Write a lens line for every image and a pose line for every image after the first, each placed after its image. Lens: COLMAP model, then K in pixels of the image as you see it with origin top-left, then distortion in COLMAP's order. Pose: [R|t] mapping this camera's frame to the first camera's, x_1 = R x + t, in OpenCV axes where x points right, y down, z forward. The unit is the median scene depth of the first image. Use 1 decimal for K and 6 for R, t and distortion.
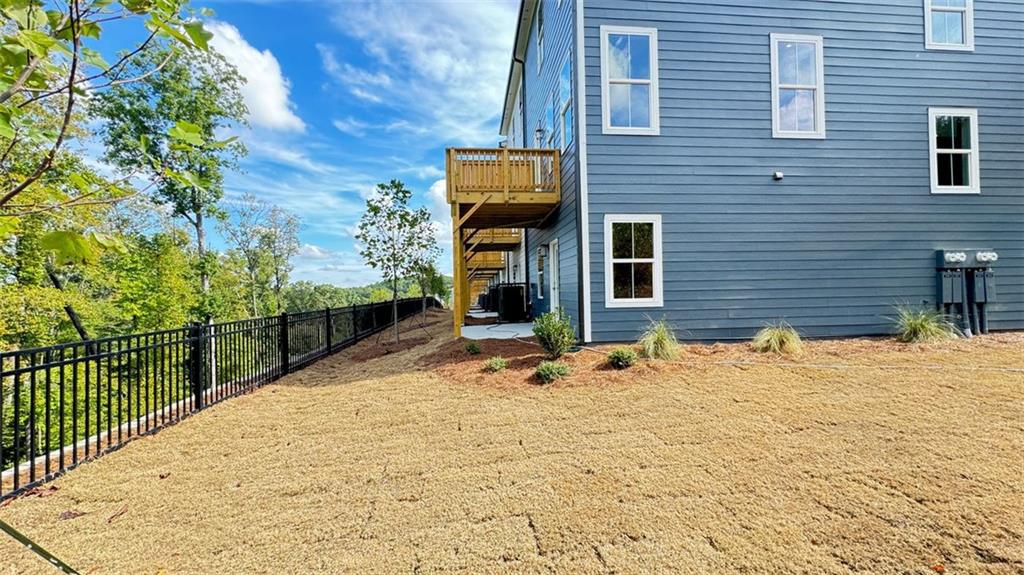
lens RADIAL K [[408.8, 0, 512.0], [0, 408.8, 287.5], [0, 0, 1]] dist [-0.007393, -0.000587]
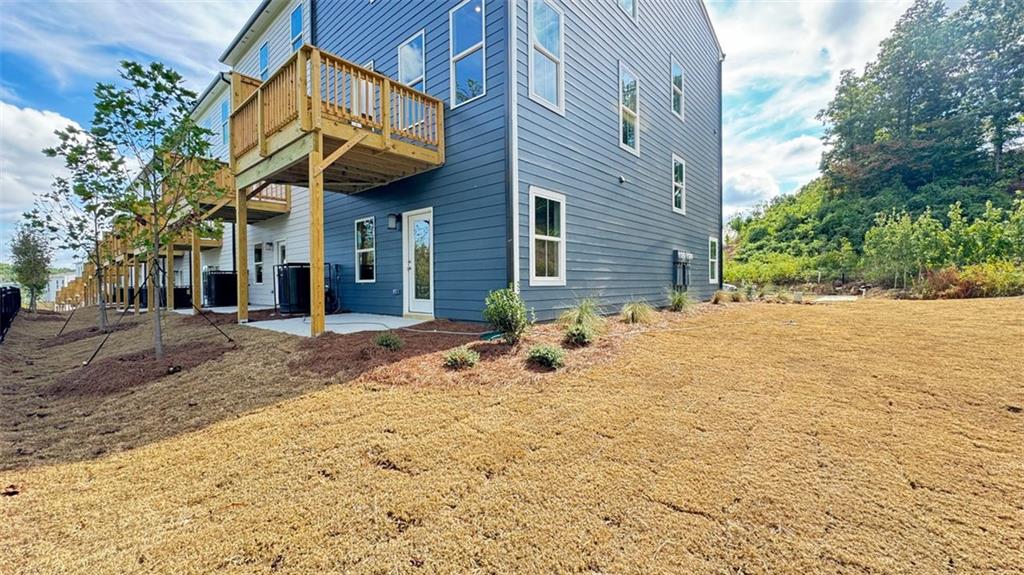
lens RADIAL K [[404.3, 0, 508.8], [0, 404.3, 290.4], [0, 0, 1]] dist [-0.003205, -0.000270]
pose [[0.727705, 0.000914, 0.685889, -0.310853], [-0.010492, 0.999897, 0.009800, 0.036176], [-0.685810, -0.014328, 0.727640, 0.254762]]
